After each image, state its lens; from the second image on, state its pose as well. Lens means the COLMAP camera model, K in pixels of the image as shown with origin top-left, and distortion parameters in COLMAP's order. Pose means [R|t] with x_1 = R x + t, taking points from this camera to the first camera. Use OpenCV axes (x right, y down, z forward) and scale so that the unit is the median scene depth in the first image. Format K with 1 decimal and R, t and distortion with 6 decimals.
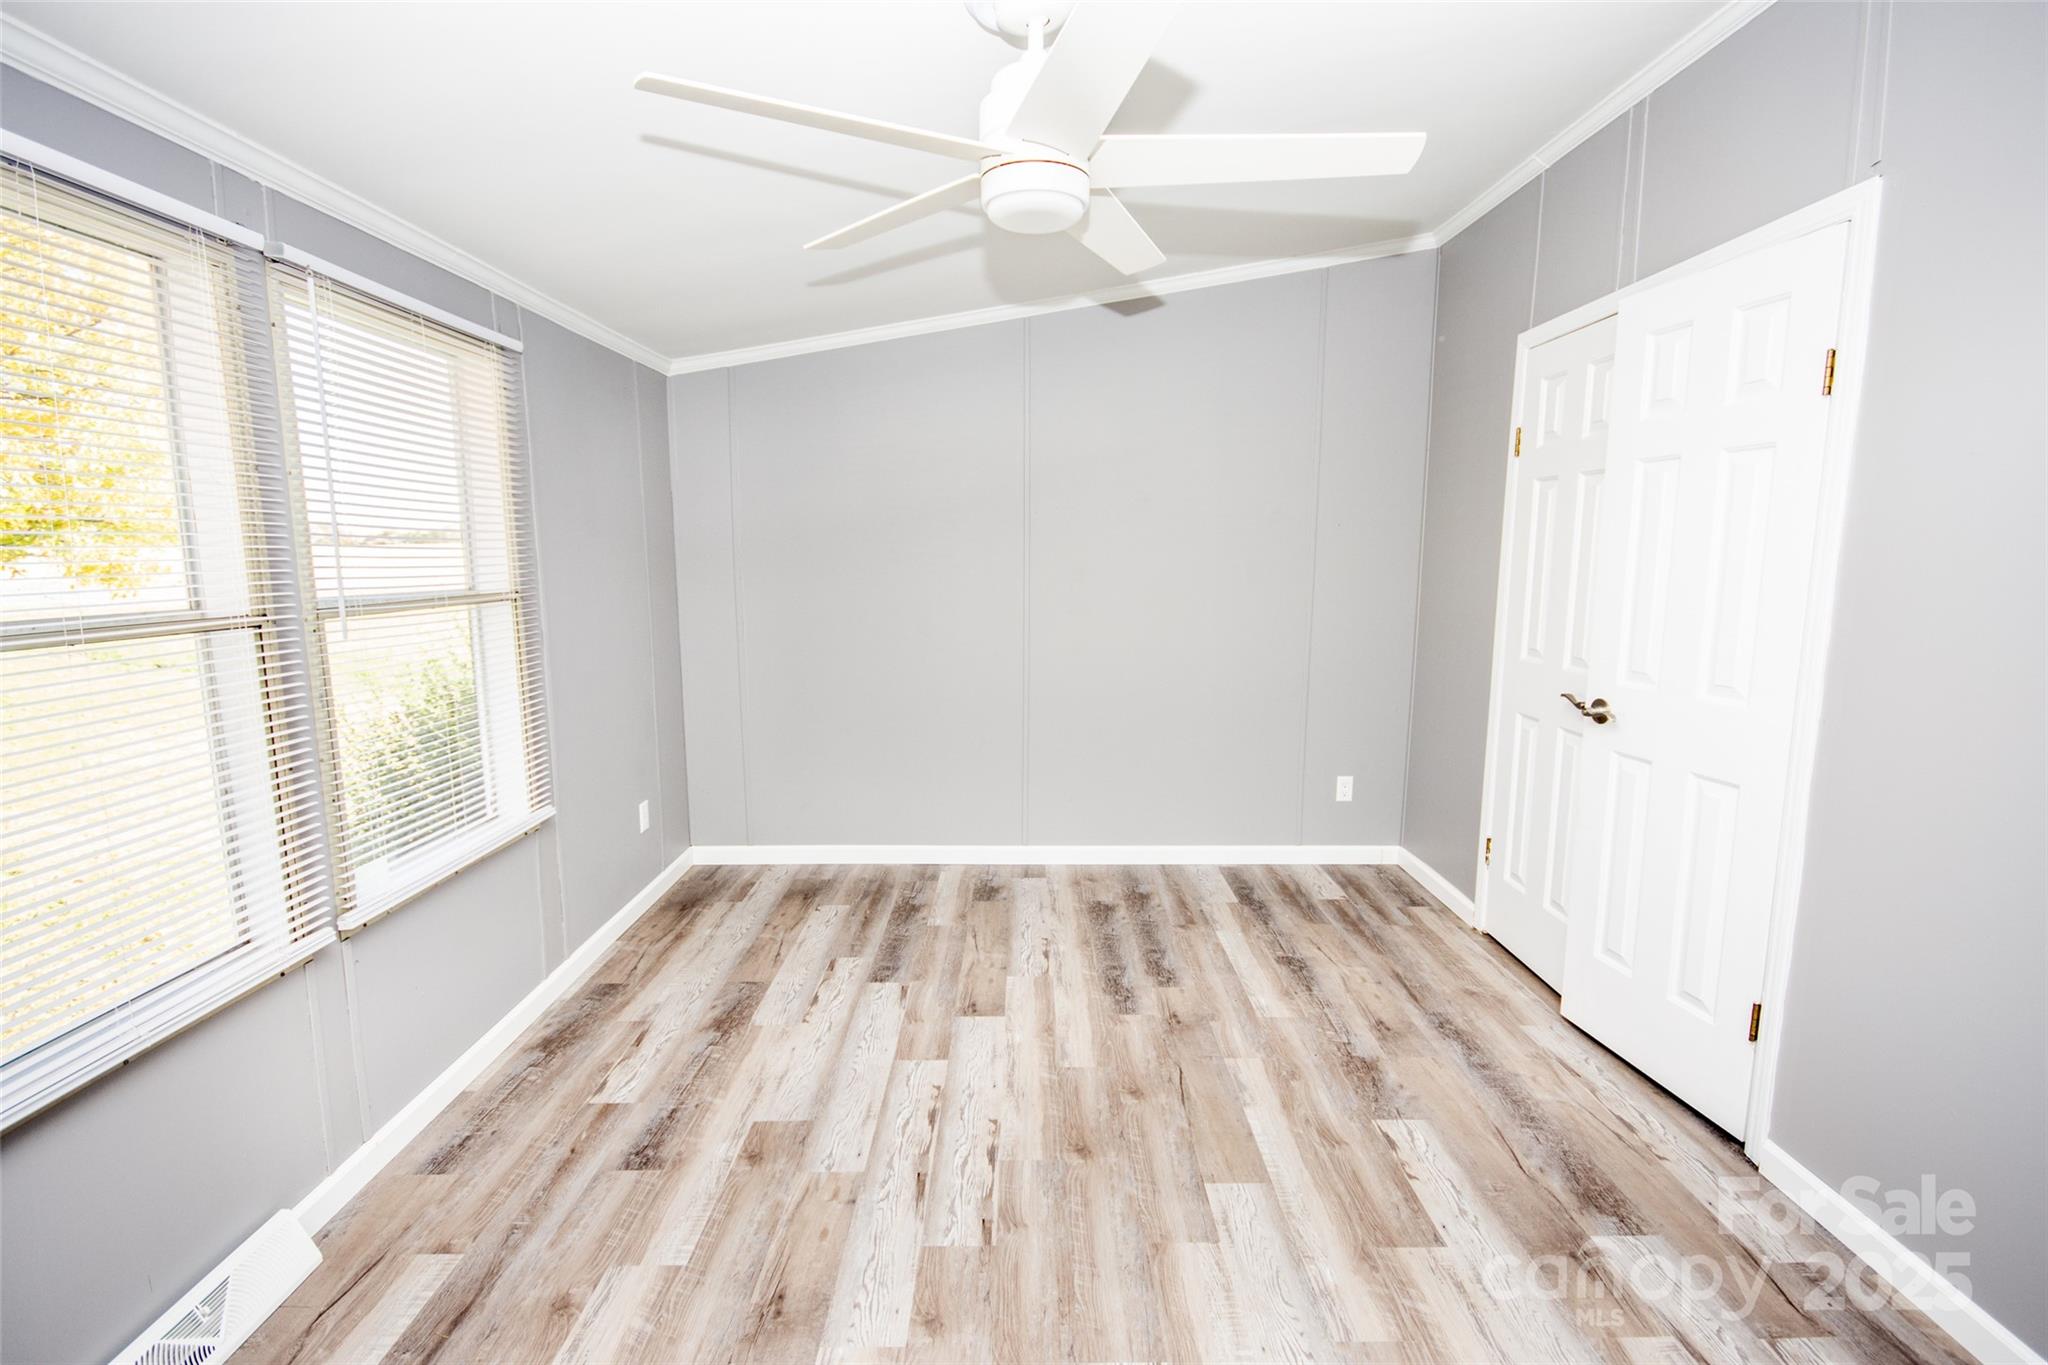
lens RADIAL K [[912.5, 0, 1024.0], [0, 912.5, 682.5], [0, 0, 1]] dist [-0.014123, 0.013099]
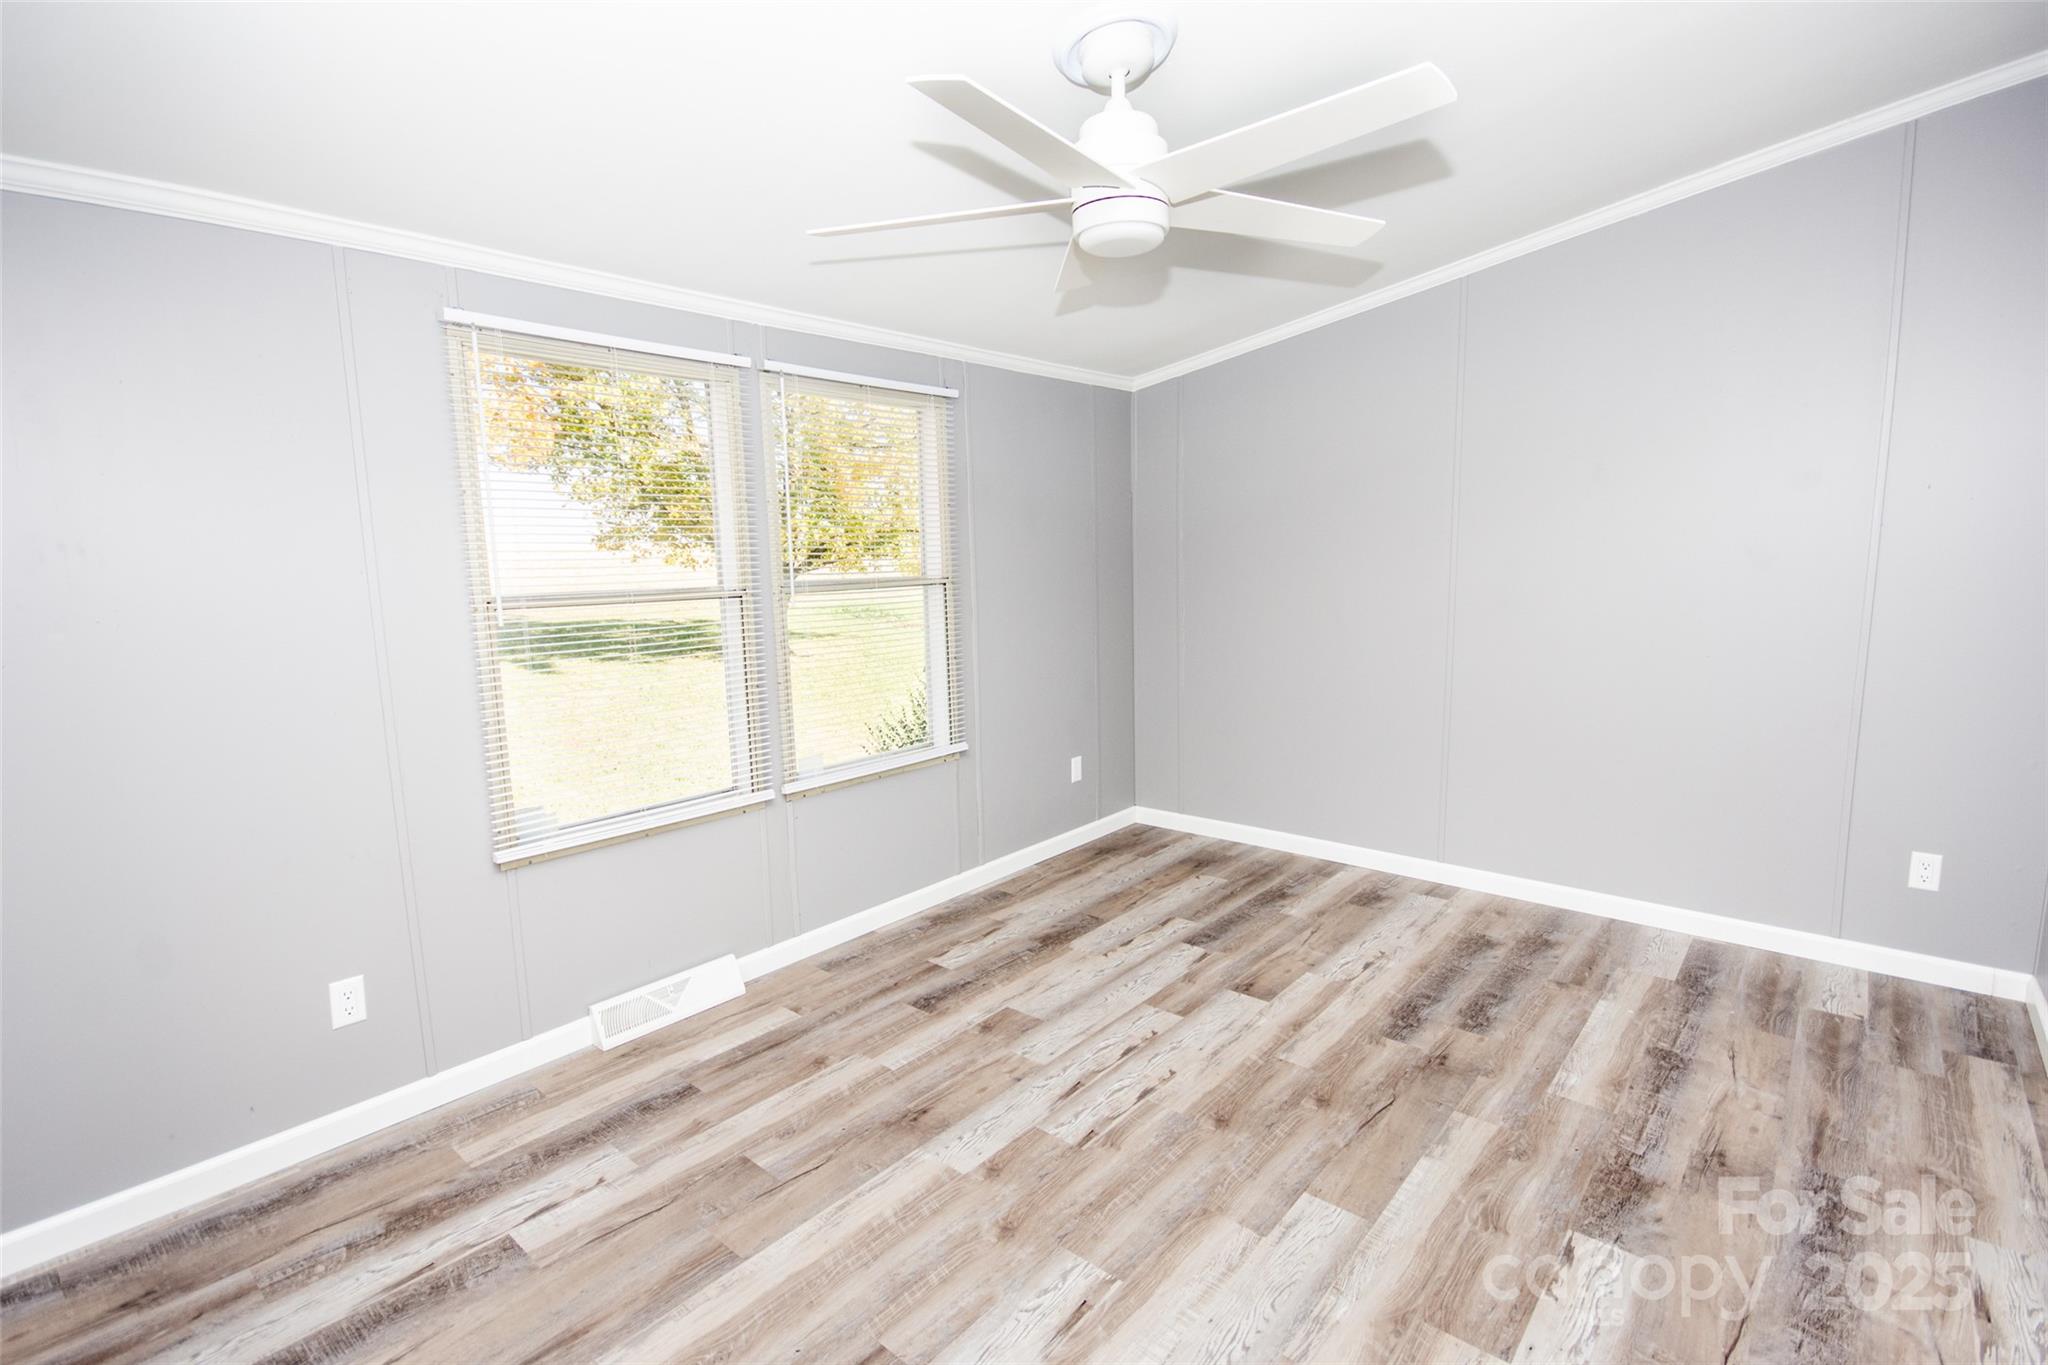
lens RADIAL K [[953.7, 0, 1041.0], [0, 953.7, 679.1], [0, 0, 1]] dist [-0.001479, -0.000082]
pose [[0.755198, 0.068769, -0.651879, 0.447059], [-0.072154, 0.997160, 0.021603, 0.007994], [0.651513, 0.030721, 0.758015, 0.031203]]
